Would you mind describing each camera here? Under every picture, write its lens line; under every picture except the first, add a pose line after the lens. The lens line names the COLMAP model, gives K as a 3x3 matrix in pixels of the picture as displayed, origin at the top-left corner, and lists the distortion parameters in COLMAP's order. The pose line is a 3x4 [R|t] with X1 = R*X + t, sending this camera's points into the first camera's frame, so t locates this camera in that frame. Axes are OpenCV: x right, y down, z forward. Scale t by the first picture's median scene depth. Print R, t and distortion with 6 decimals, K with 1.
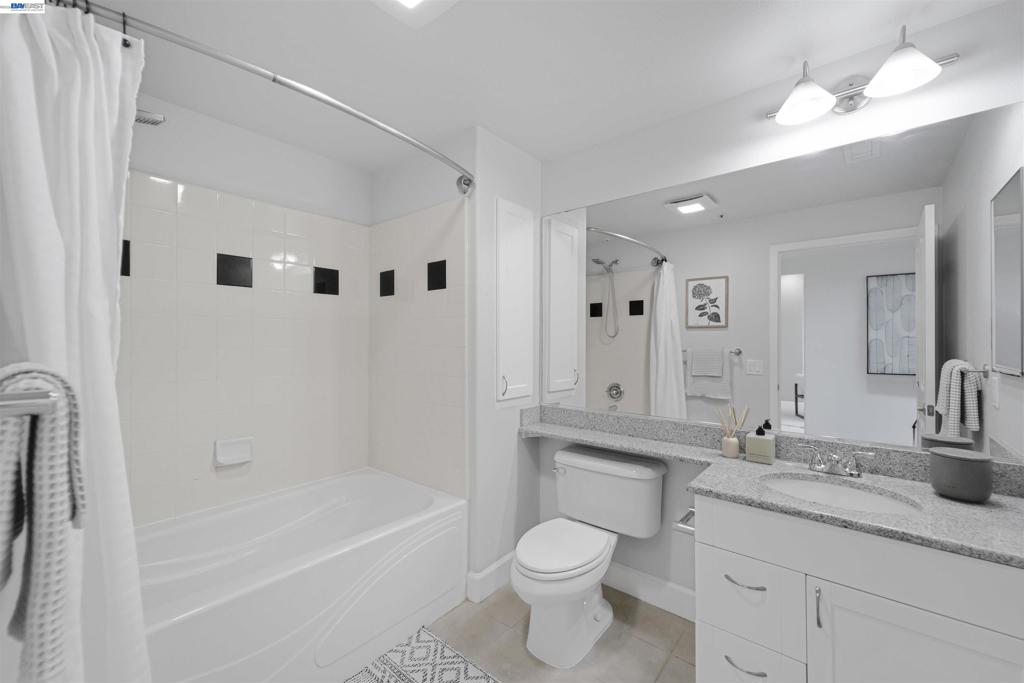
lens RADIAL K [[422.1, 0, 512.5], [0, 422.1, 341.6], [0, 0, 1]] dist [0.009951, 0.000064]
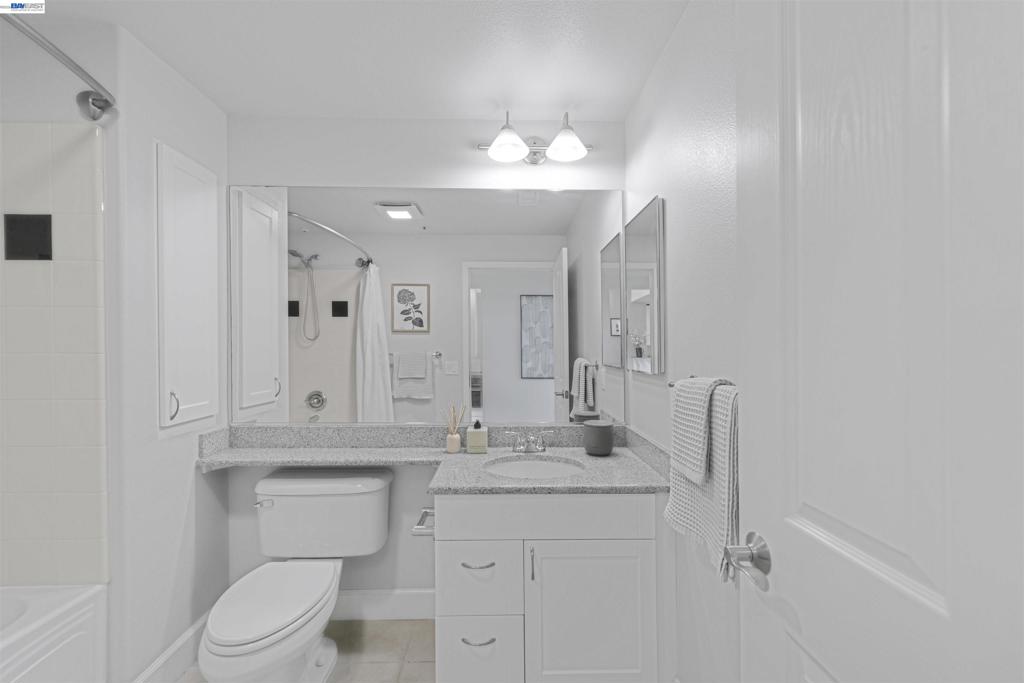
lens RADIAL K [[423.9, 0, 520.4], [0, 423.9, 346.3], [0, 0, 1]] dist [0.008528, 0.000201]
pose [[0.748746, -0.000374, 0.662857, -0.060429], [-0.002148, 0.999993, 0.002991, -0.001174], [-0.662853, -0.003663, 0.748740, 0.061469]]
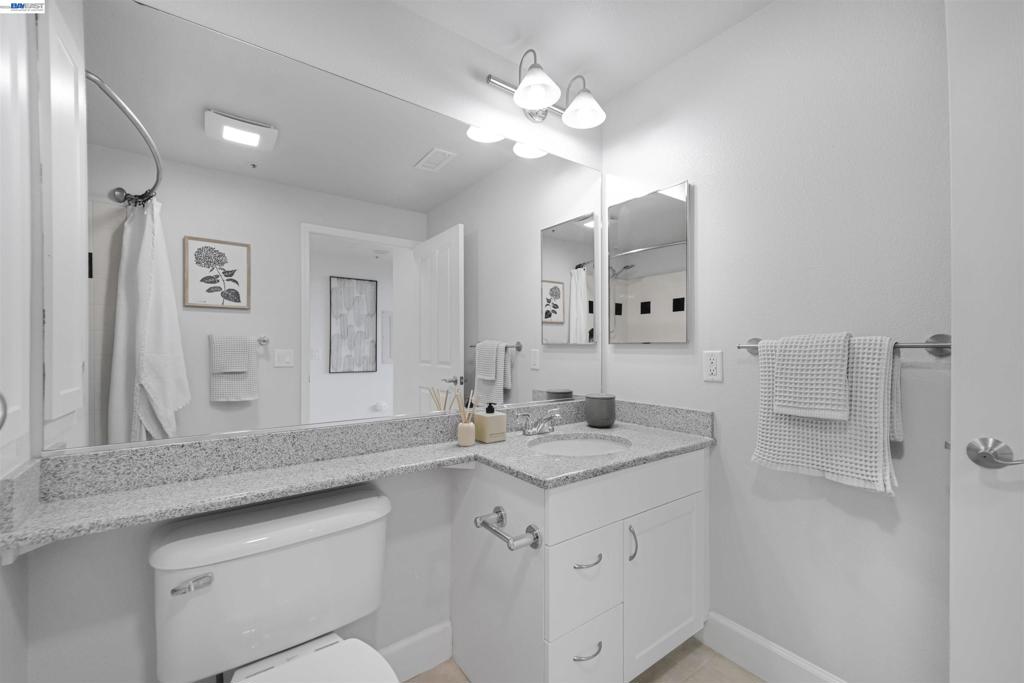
lens RADIAL K [[414.7, 0, 523.9], [0, 414.7, 342.1], [0, 0, 1]] dist [0.015340, 0.000155]
pose [[0.231860, 0.006624, 0.972727, -0.230639], [-0.001929, 0.999978, -0.006350, 0.053906], [-0.972747, -0.000404, 0.231868, 0.554546]]
